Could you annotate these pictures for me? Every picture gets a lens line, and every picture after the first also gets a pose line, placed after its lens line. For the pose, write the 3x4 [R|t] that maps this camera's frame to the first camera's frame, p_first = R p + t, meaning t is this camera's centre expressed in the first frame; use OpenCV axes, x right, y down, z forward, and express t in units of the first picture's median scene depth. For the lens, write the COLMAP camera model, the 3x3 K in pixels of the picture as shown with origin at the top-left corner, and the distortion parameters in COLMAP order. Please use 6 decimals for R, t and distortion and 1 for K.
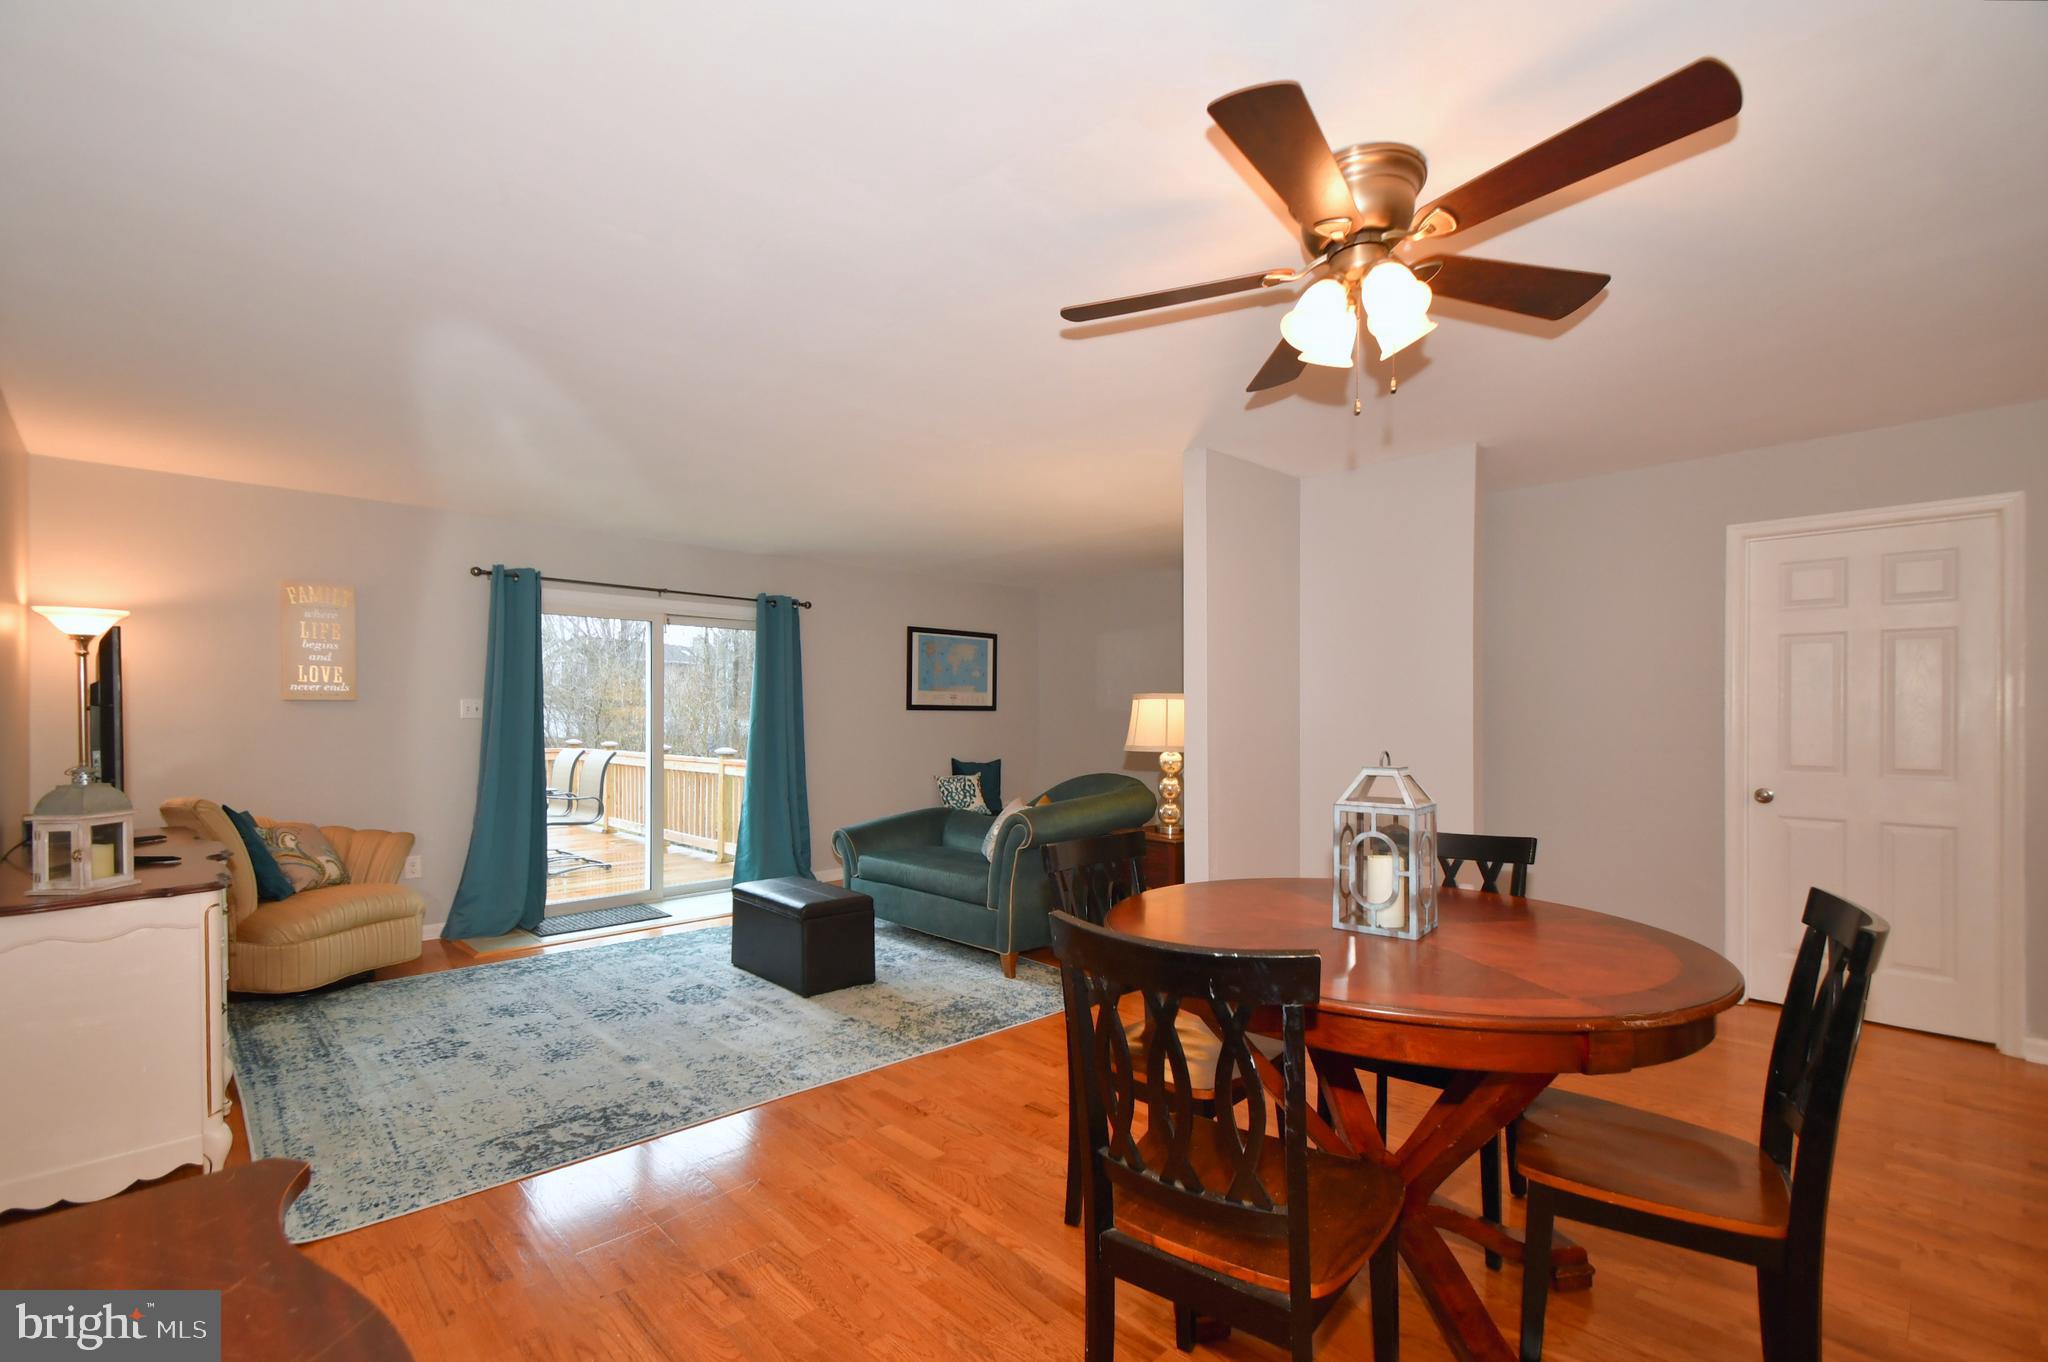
lens RADIAL K [[880.1, 0, 1022.7], [0, 880.1, 726.4], [0, 0, 1]] dist [-0.026585, -0.000071]
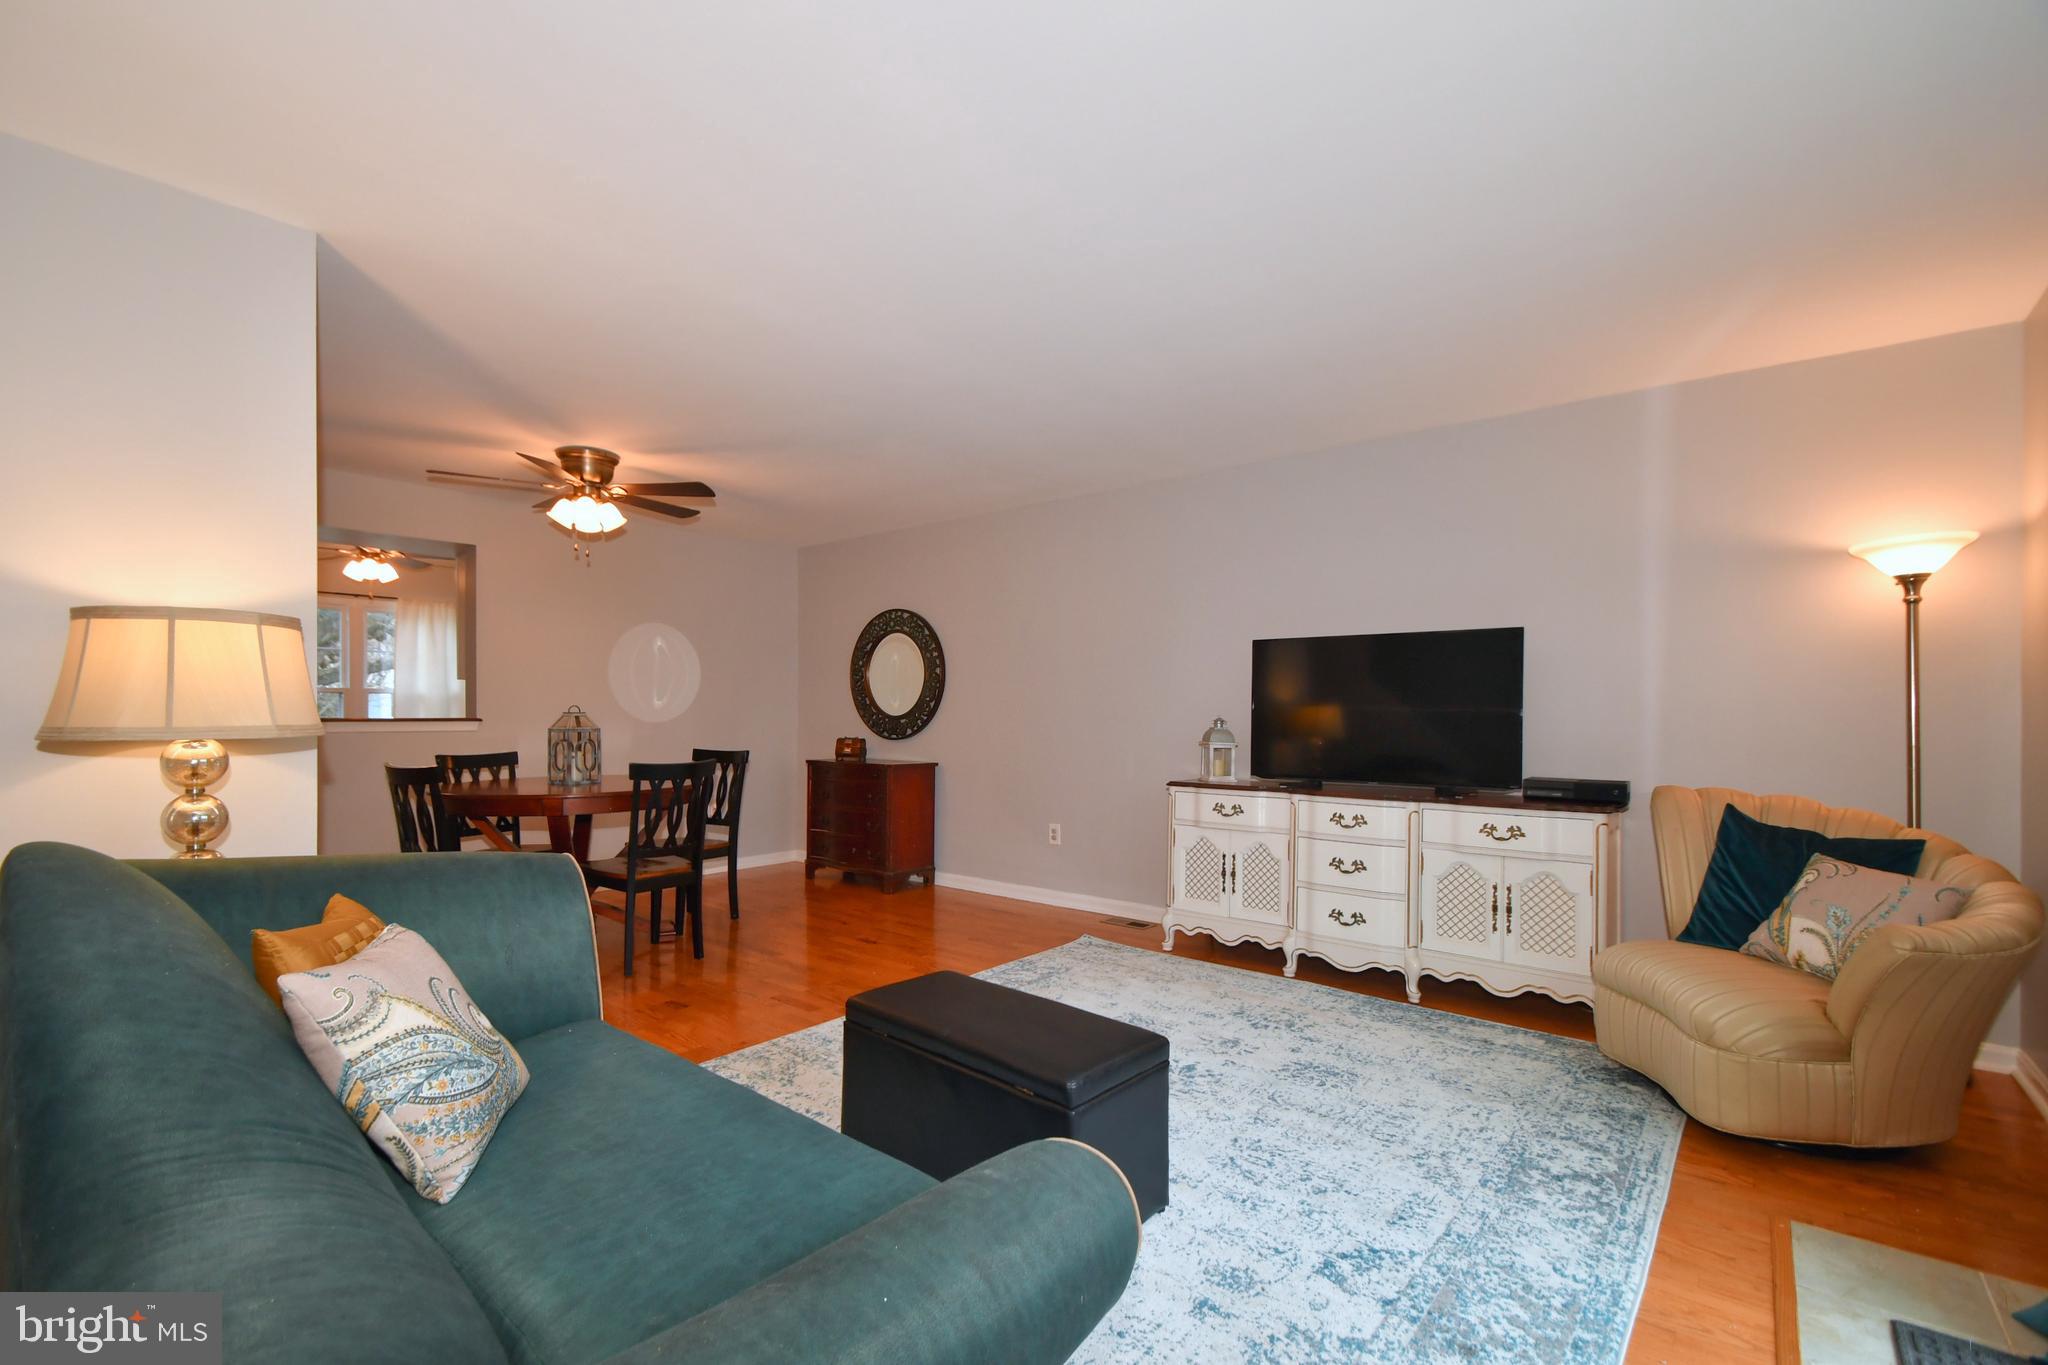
lens RADIAL K [[909.4, 0, 987.2], [0, 909.4, 689.2], [0, 0, 1]] dist [-0.027508, -0.000170]
pose [[-0.997334, -0.007259, -0.072617, -0.236279], [-0.006332, 0.999896, -0.012994, 0.008152], [0.072703, -0.012500, -0.997275, 1.705493]]
